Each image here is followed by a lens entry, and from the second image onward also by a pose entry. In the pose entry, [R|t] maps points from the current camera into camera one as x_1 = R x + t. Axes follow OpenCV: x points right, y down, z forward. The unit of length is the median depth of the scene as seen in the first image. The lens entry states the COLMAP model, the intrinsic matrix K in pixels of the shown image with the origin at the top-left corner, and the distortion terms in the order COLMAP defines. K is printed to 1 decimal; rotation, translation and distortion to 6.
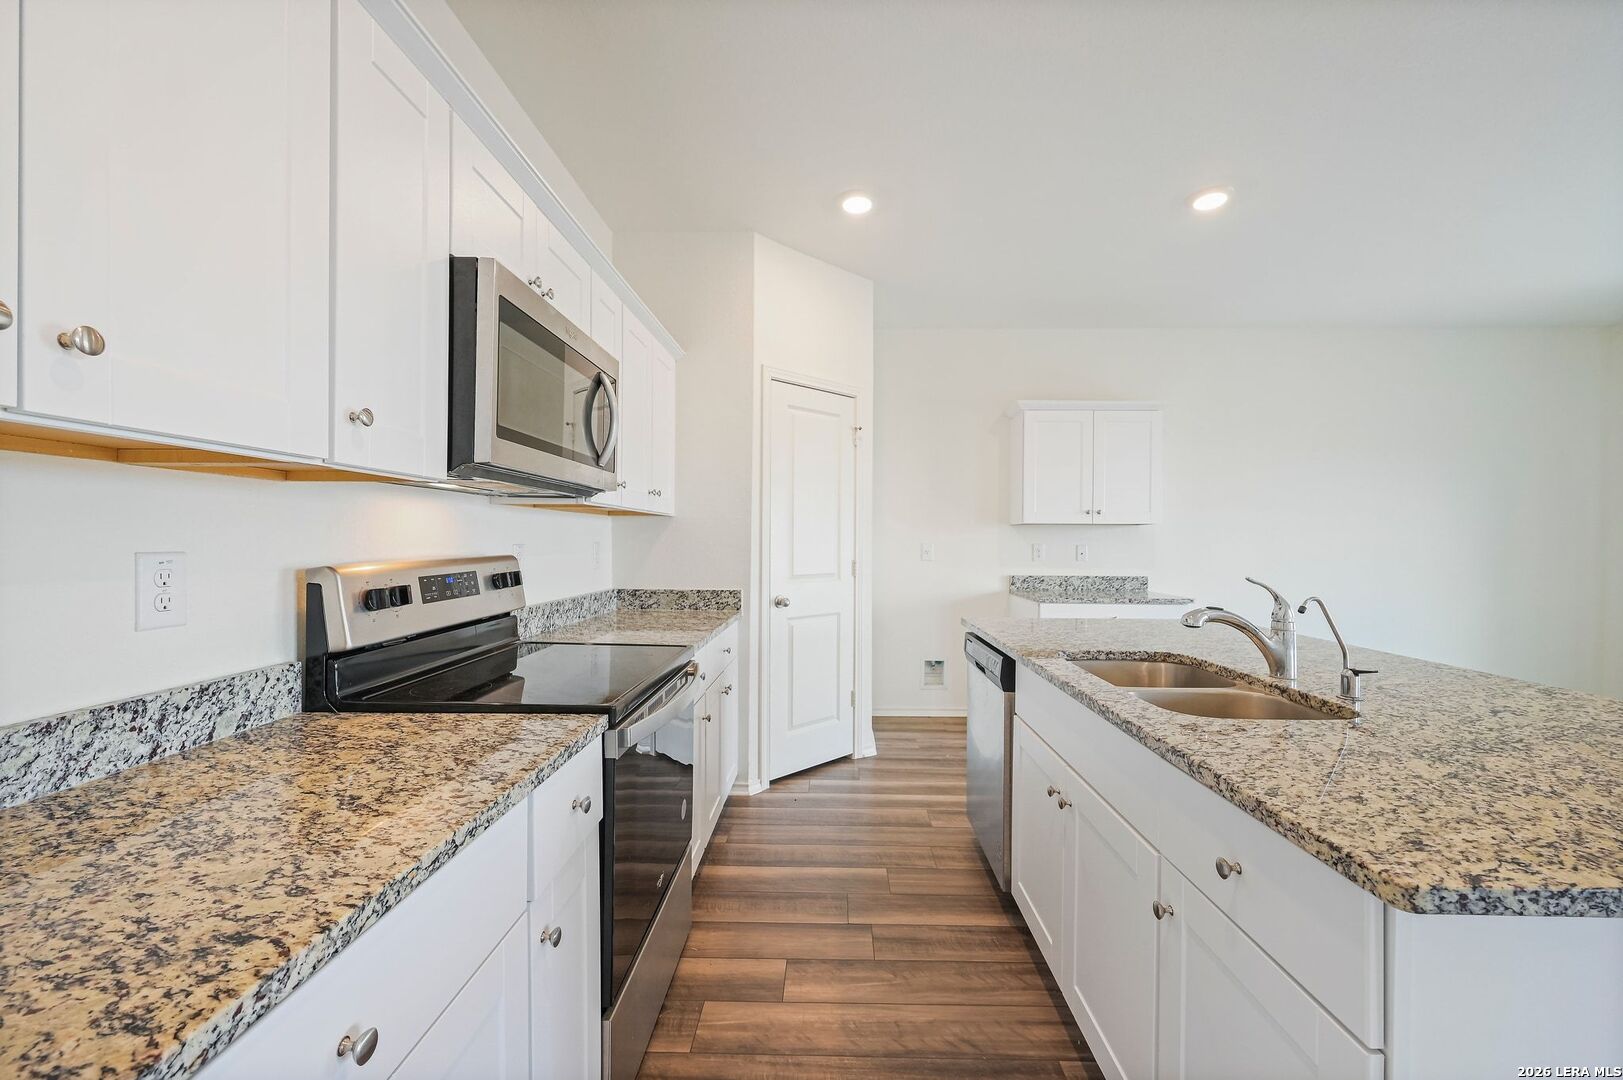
lens RADIAL K [[646.4, 0, 820.5], [0, 646.4, 540.6], [0, 0, 1]] dist [-0.002215, -0.000009]
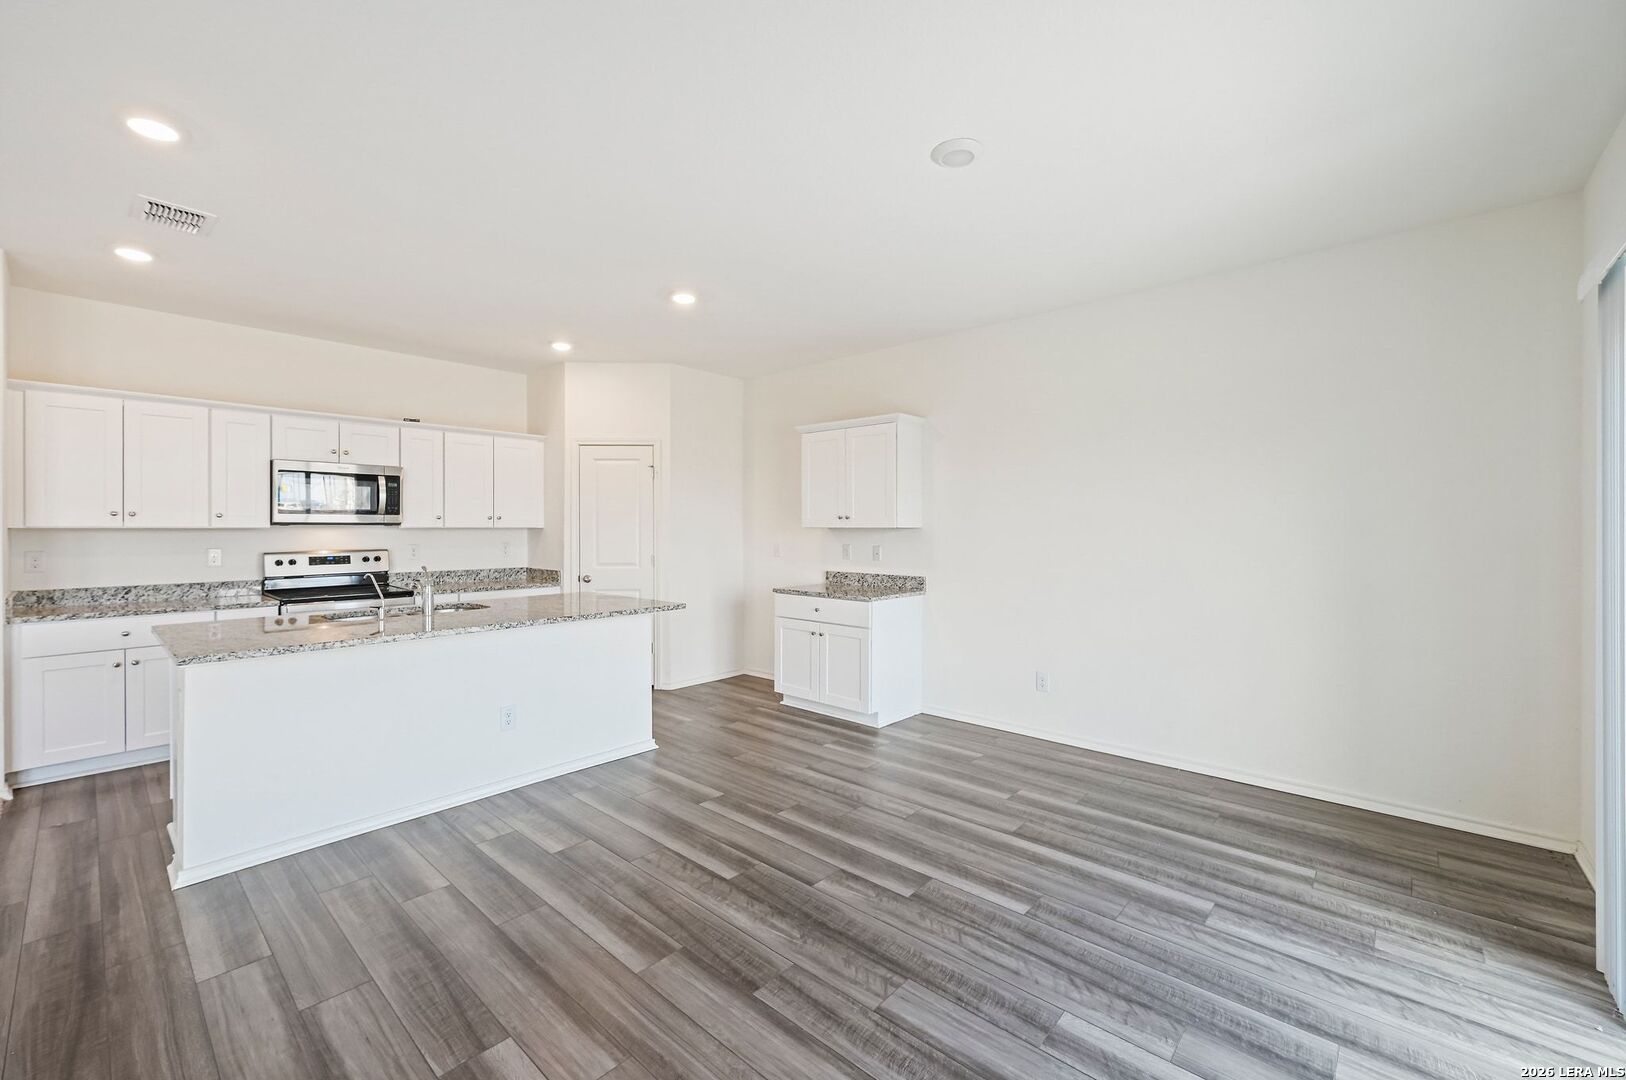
lens RADIAL K [[664.8, 0, 808.6], [0, 664.8, 529.3], [0, 0, 1]] dist [-0.000335, -0.000348]
pose [[0.752599, -0.003582, -0.658469, 1.547144], [0.002963, 0.999994, -0.002053, -0.028024], [0.658472, -0.000406, 0.752605, 0.103245]]
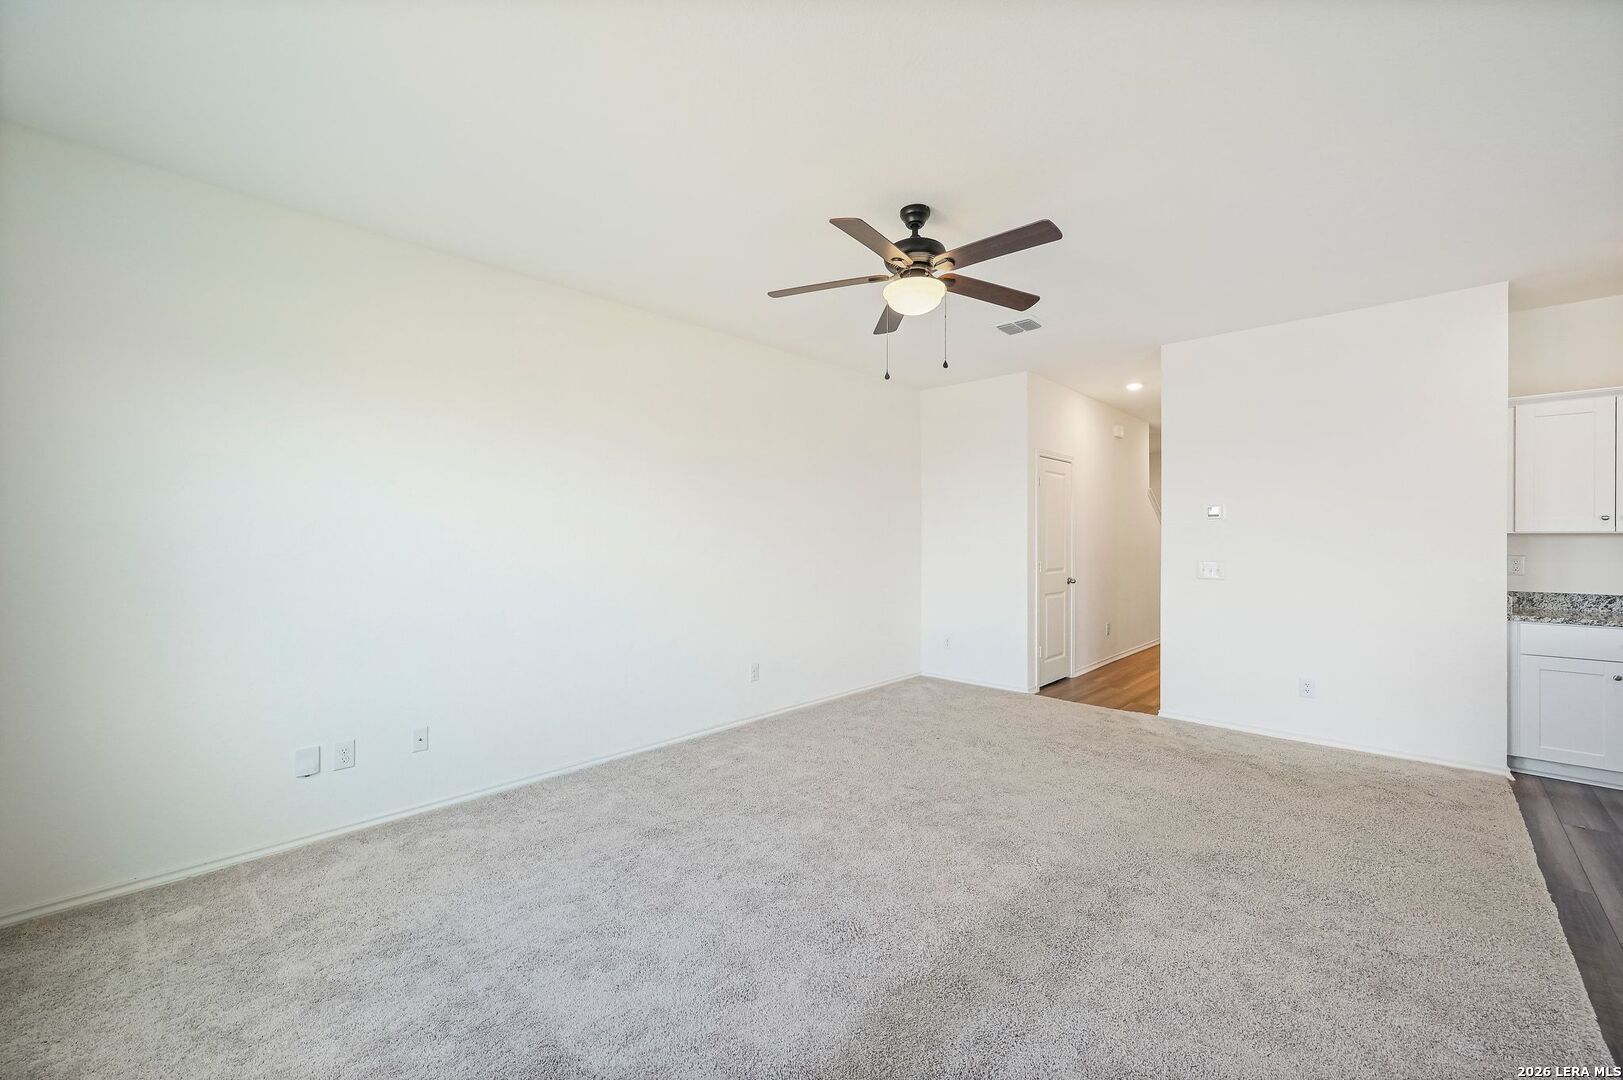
lens RADIAL K [[640.4, 0, 806.1], [0, 640.4, 538.7], [0, 0, 1]] dist [-0.002348, -0.000031]
pose [[-0.677040, -0.004121, -0.735934, 1.548180], [-0.003454, 0.999991, -0.002422, -0.019006], [0.735938, 0.000902, -0.677048, -0.093272]]
